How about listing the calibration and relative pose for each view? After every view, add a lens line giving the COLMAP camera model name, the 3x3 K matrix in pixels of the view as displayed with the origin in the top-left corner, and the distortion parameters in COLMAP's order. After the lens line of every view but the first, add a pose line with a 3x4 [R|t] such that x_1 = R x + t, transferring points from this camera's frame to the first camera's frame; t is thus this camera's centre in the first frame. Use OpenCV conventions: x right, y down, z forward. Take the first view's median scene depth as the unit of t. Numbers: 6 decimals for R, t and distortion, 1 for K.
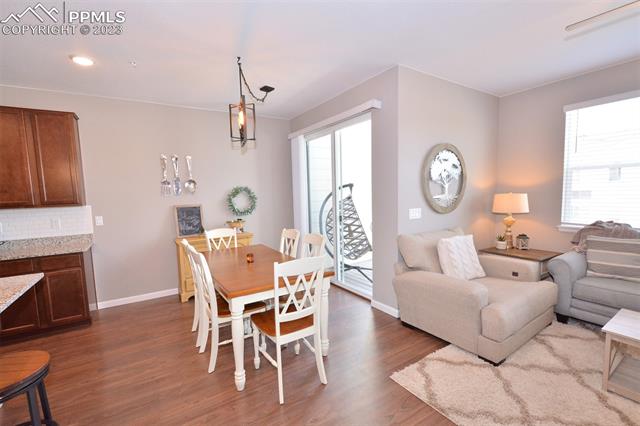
lens RADIAL K [[283.2, 0, 317.9], [0, 283.2, 217.4], [0, 0, 1]] dist [0.002288, -0.003768]
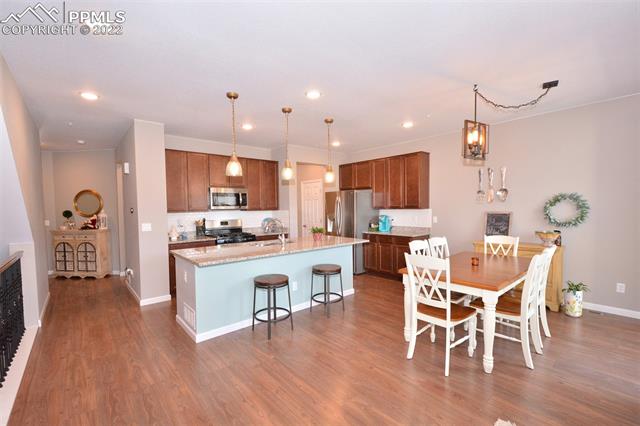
lens RADIAL K [[283.2, 0, 317.2], [0, 283.2, 217.0], [0, 0, 1]] dist [0.002288, -0.003768]
pose [[0.133339, 0.063675, -0.989023, 0.535220], [-0.079080, 0.995436, 0.053427, -0.027219], [0.987910, 0.071088, 0.137766, 0.162765]]
